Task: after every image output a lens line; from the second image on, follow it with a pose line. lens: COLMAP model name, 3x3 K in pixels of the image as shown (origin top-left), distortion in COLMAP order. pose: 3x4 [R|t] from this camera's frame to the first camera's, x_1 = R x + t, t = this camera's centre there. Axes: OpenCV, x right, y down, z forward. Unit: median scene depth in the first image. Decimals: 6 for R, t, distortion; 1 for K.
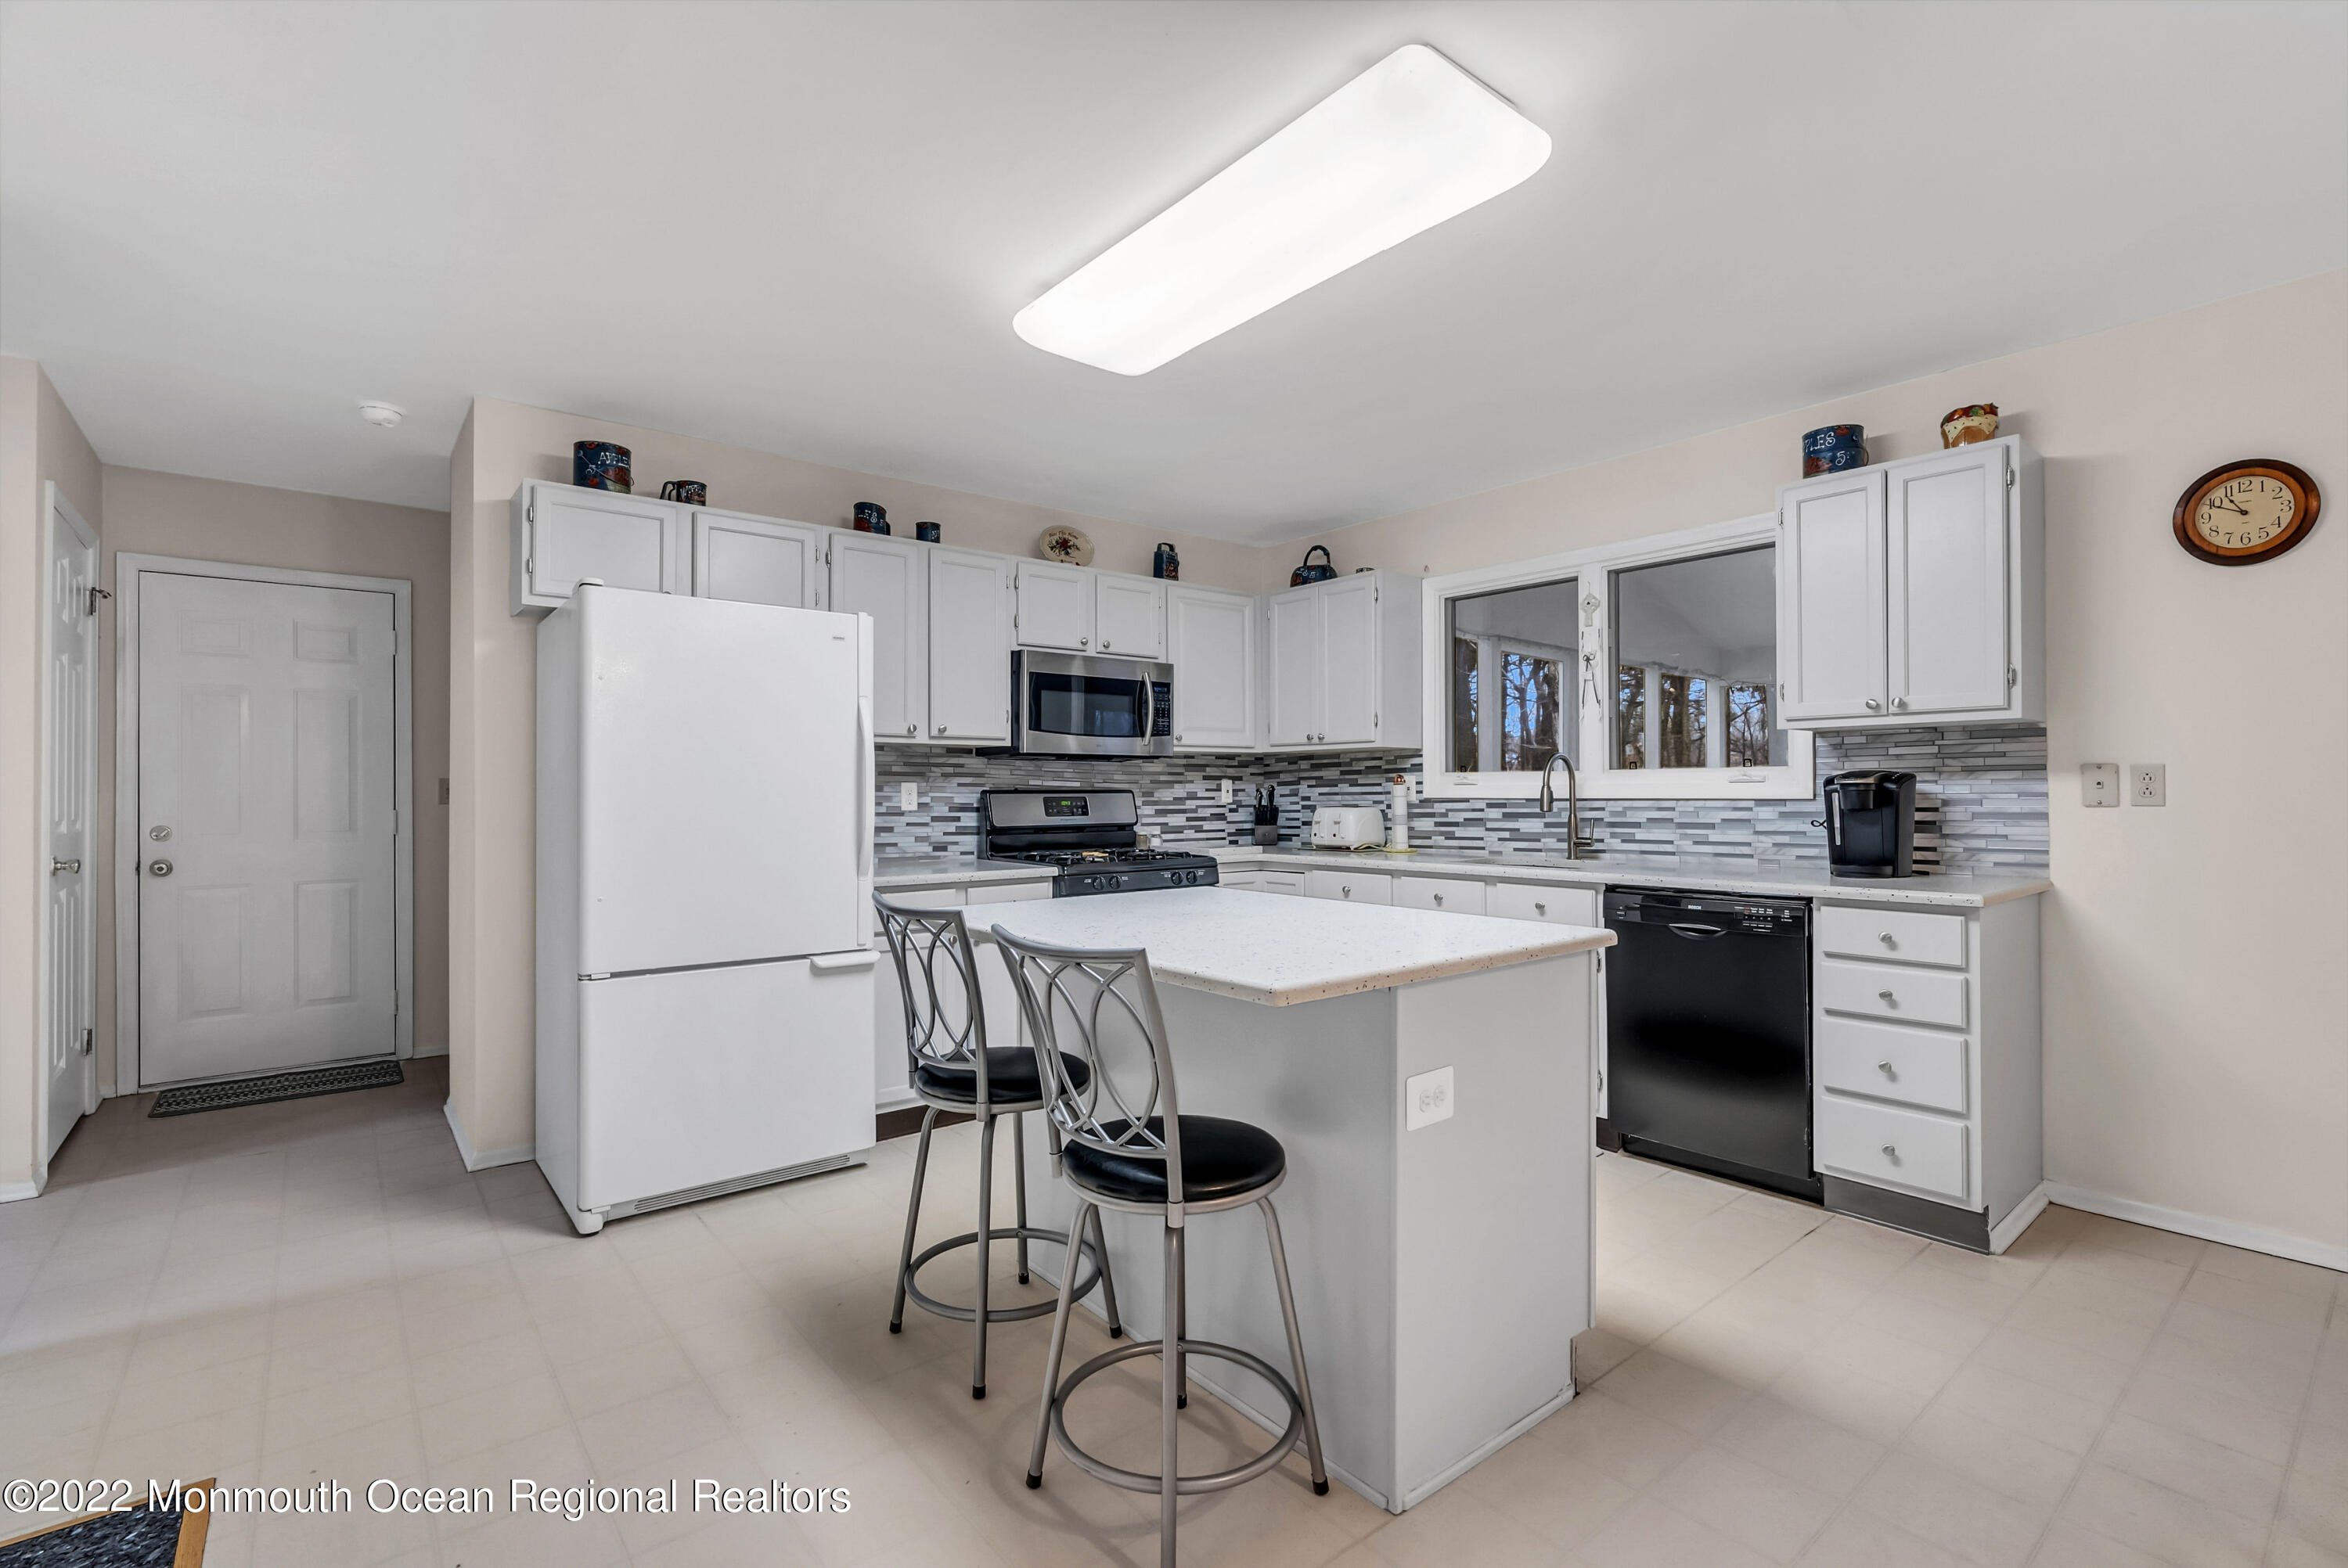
lens RADIAL K [[1062.9, 0, 1174.0], [0, 1062.9, 784.0], [0, 0, 1]] dist [-0.002711, 0.001933]
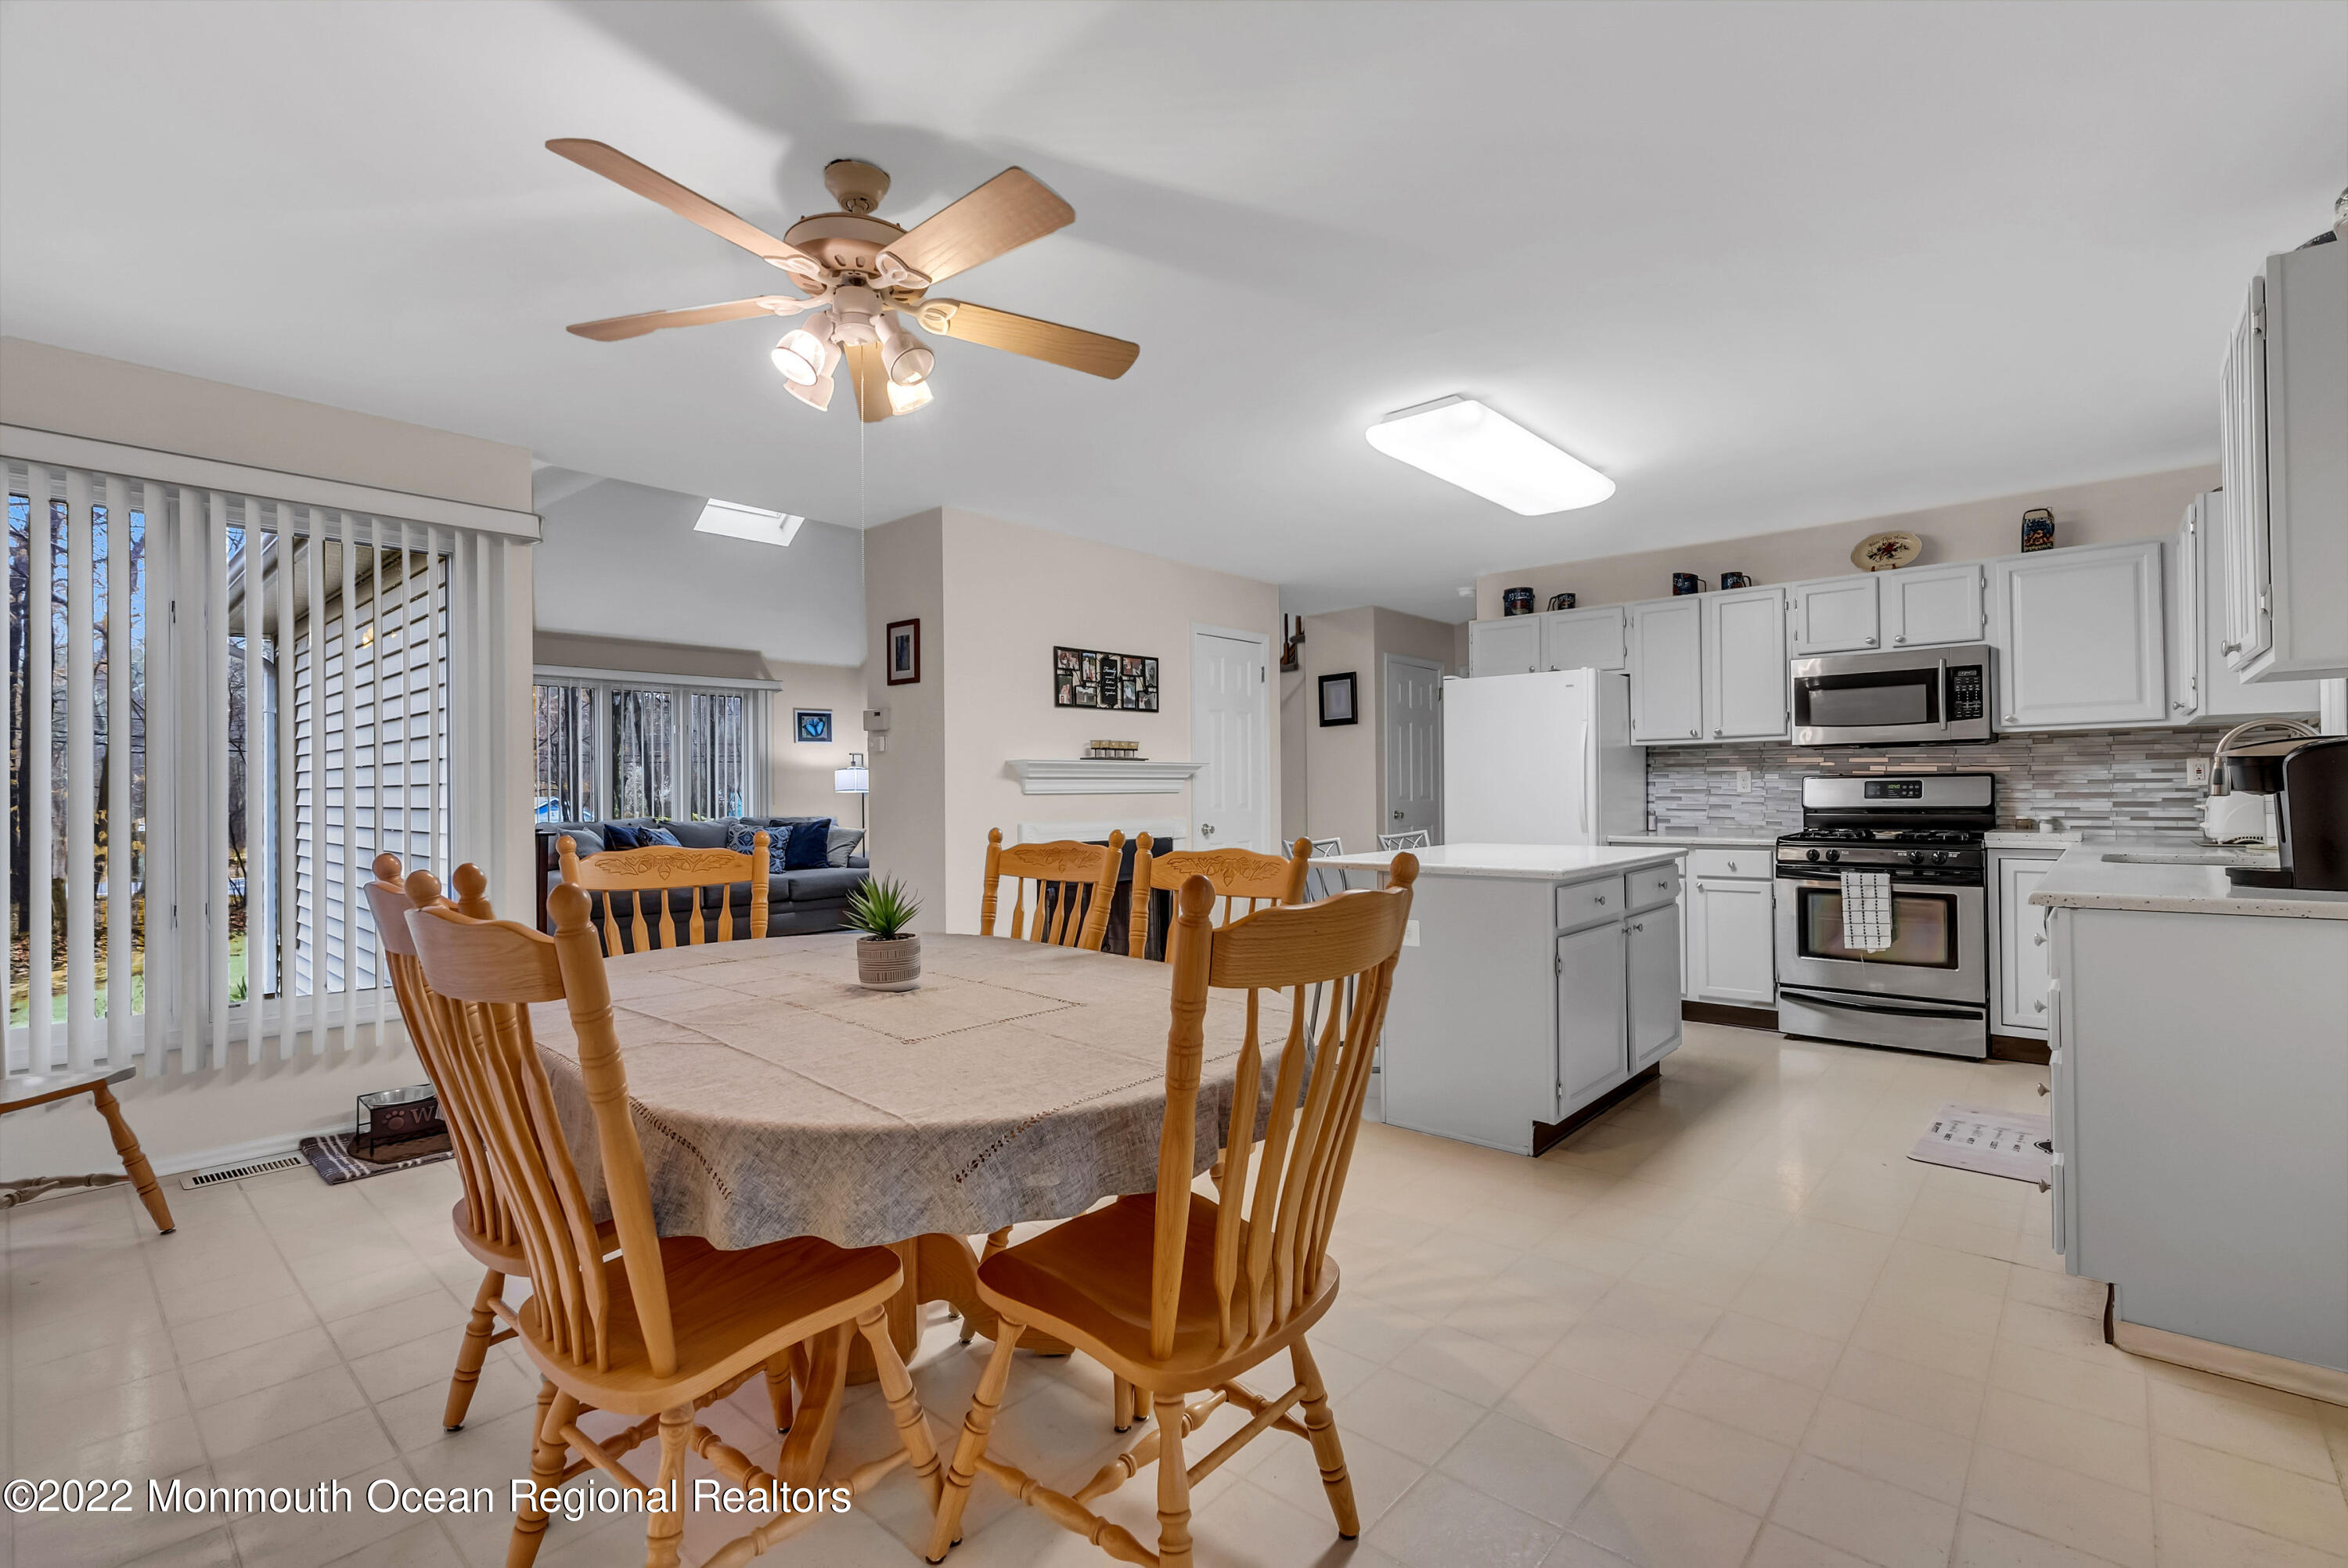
lens RADIAL K [[1062.9, 0, 1174.0], [0, 1062.9, 784.0], [0, 0, 1]] dist [-0.002711, 0.001933]
pose [[0.164511, -0.005214, -0.986362, 0.918913], [0.019147, 0.999814, -0.002092, 0.003824], [0.986189, -0.018542, 0.164580, 0.100654]]
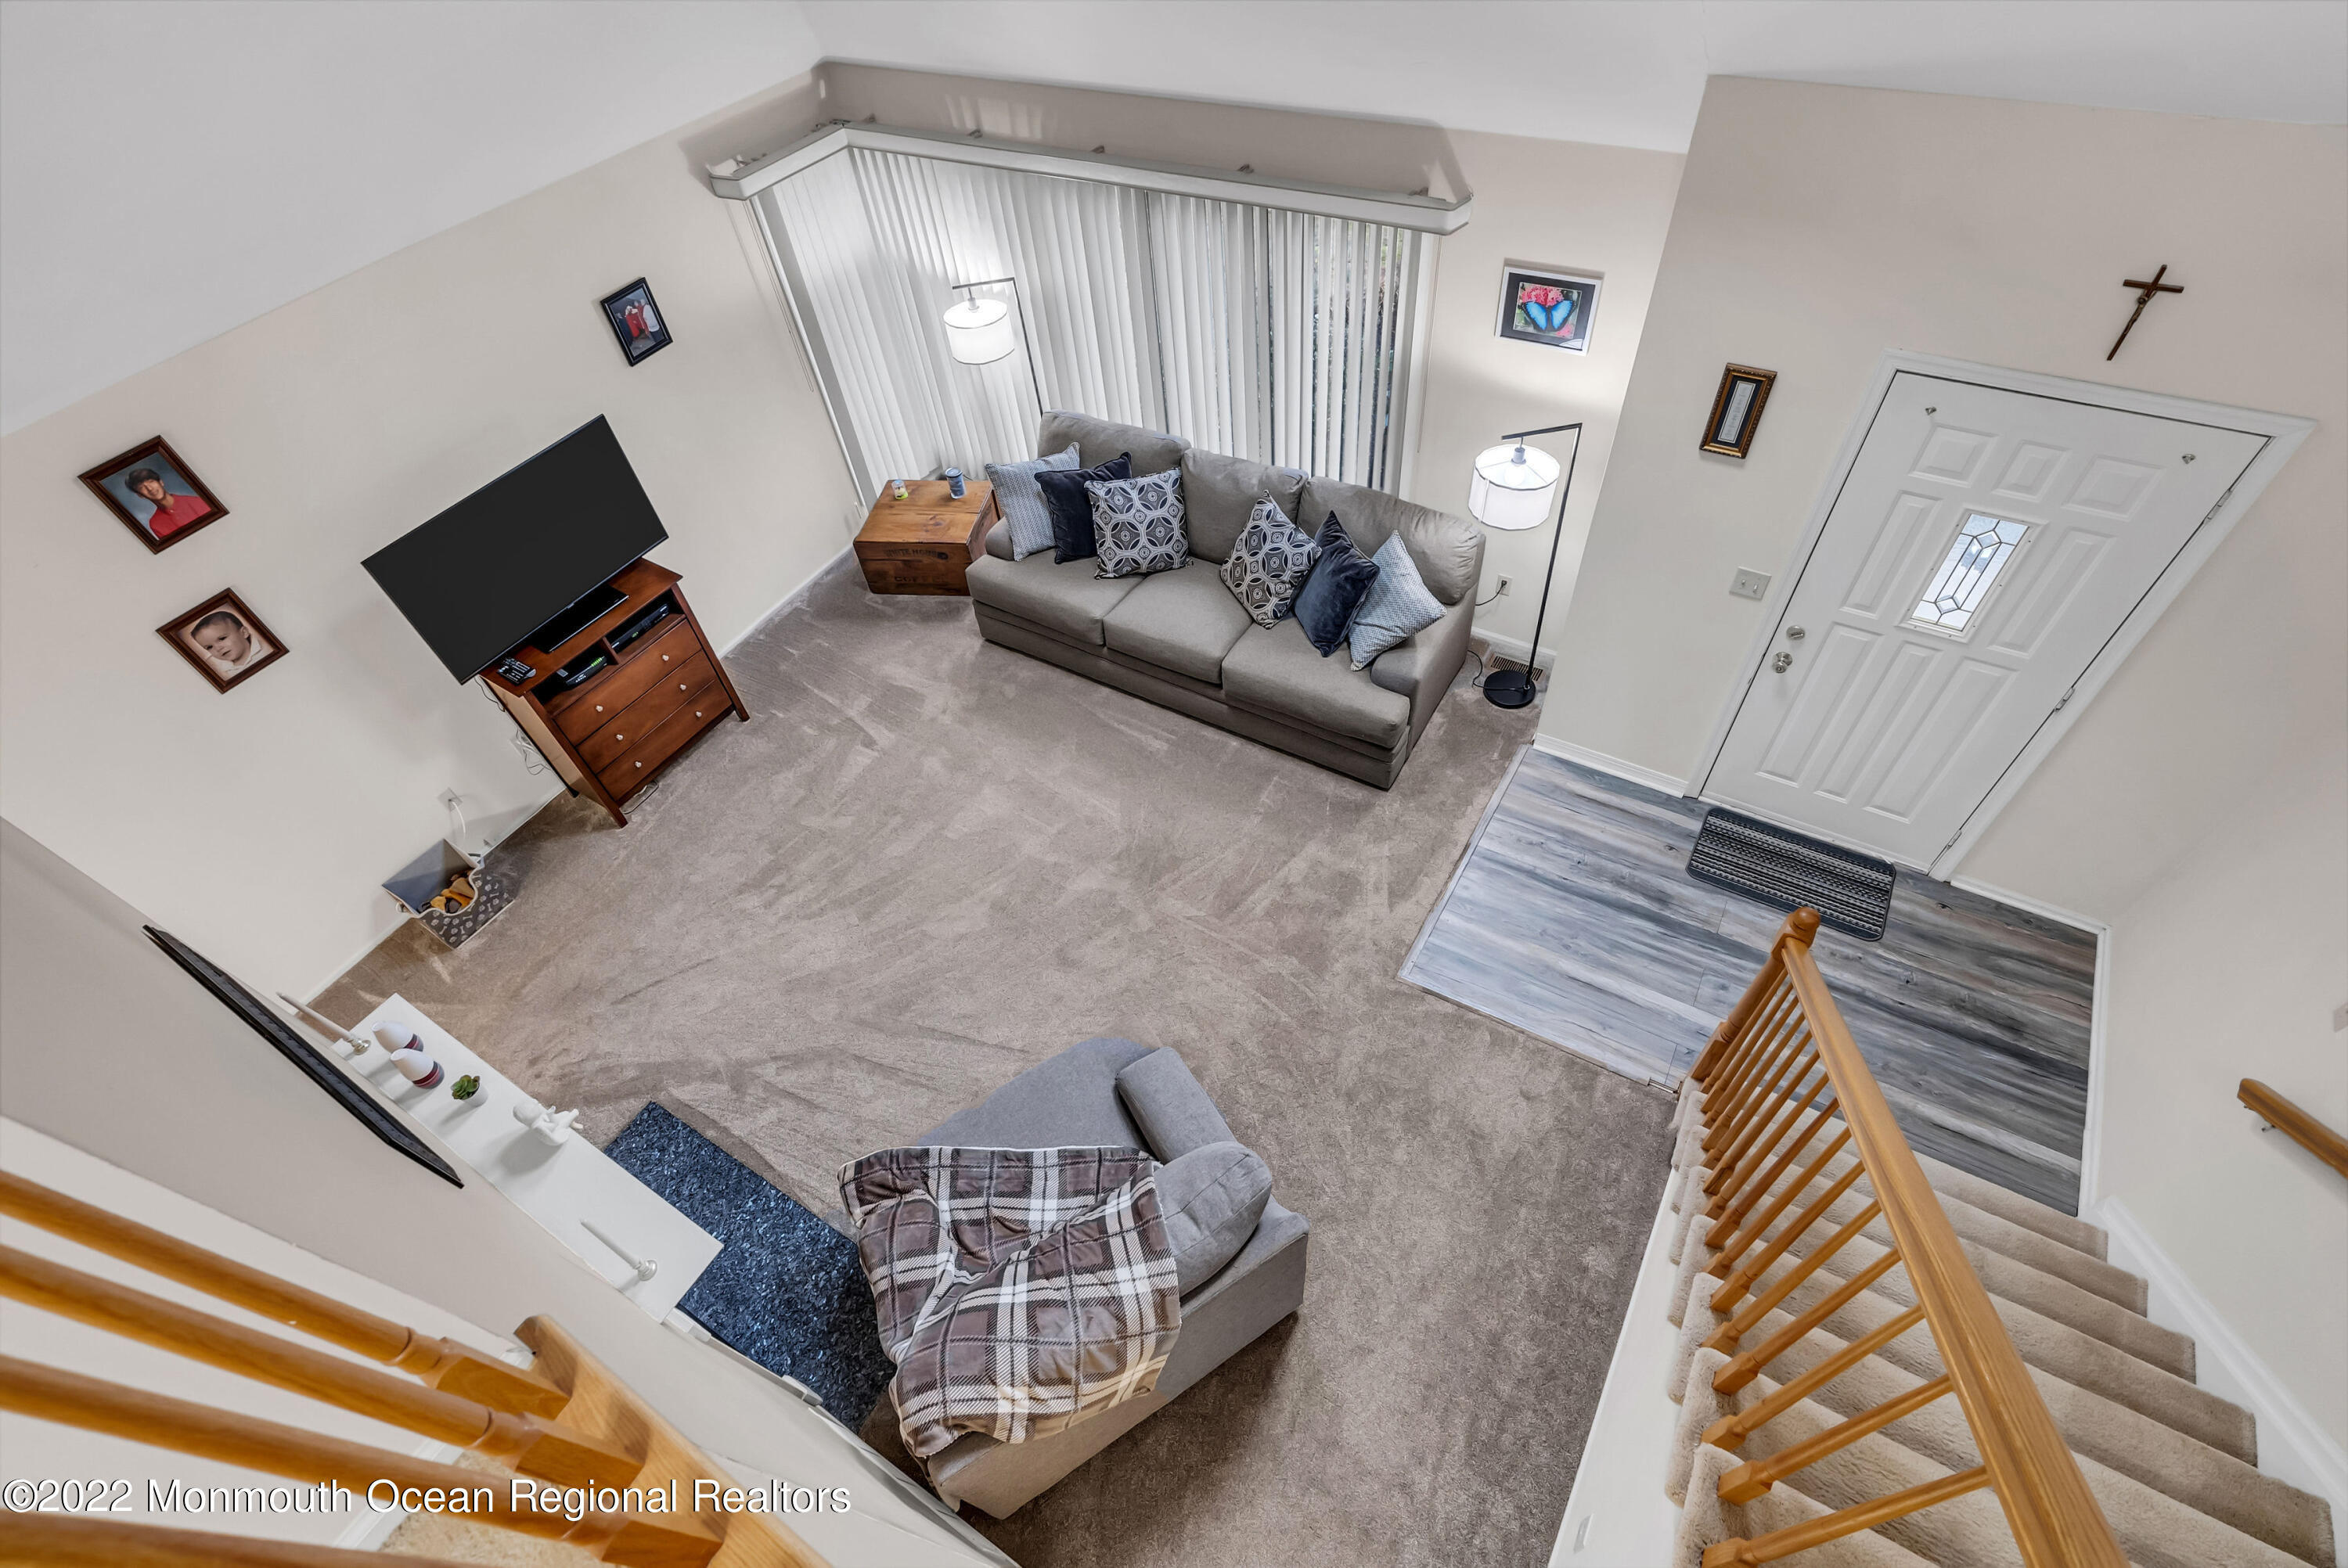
lens RADIAL K [[1059.1, 0, 1167.1], [0, 1059.1, 784.9], [0, 0, 1]] dist [-0.001034, 0.000723]
pose [[-0.936687, 0.312843, -0.157312, -0.856397], [0.091004, 0.651294, 0.753348, -0.632205], [0.338136, 0.691336, -0.638529, 0.536482]]
